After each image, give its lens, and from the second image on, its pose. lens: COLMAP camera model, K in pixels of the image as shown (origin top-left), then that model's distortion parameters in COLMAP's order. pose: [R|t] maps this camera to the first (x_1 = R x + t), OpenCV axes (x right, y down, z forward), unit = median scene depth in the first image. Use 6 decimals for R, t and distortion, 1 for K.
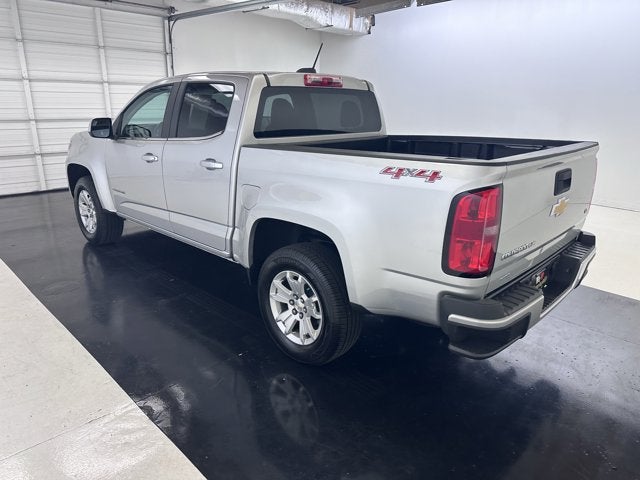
lens RADIAL K [[448.9, 0, 309.2], [0, 448.9, 236.5], [0, 0, 1]] dist [0.067484, -0.077532]
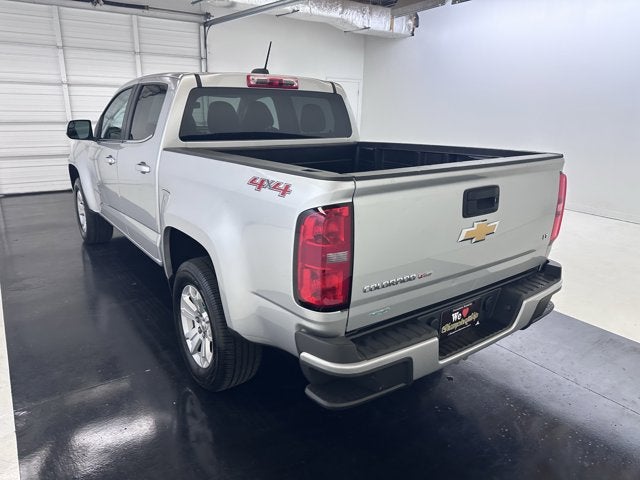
lens RADIAL K [[448.9, 0, 309.2], [0, 448.9, 236.5], [0, 0, 1]] dist [0.067484, -0.077532]
pose [[0.986314, 0.049594, -0.157240, 0.265731], [-0.051354, 0.998655, -0.007145, -0.023899], [0.156674, 0.015122, 0.987535, 0.096732]]
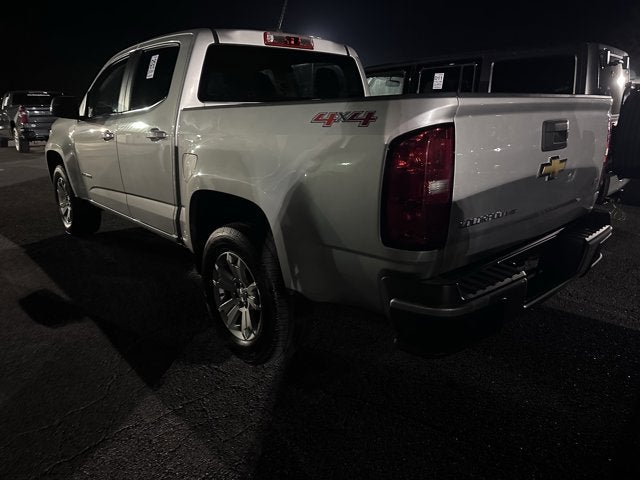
lens RADIAL K [[448.9, 0, 309.2], [0, 448.9, 236.5], [0, 0, 1]] dist [0.067484, -0.077532]
pose [[0.997087, 0.001869, -0.076245, 0.136243], [-0.002802, 0.999922, -0.012138, 0.044751], [0.076216, 0.012317, 0.997015, 0.132637]]
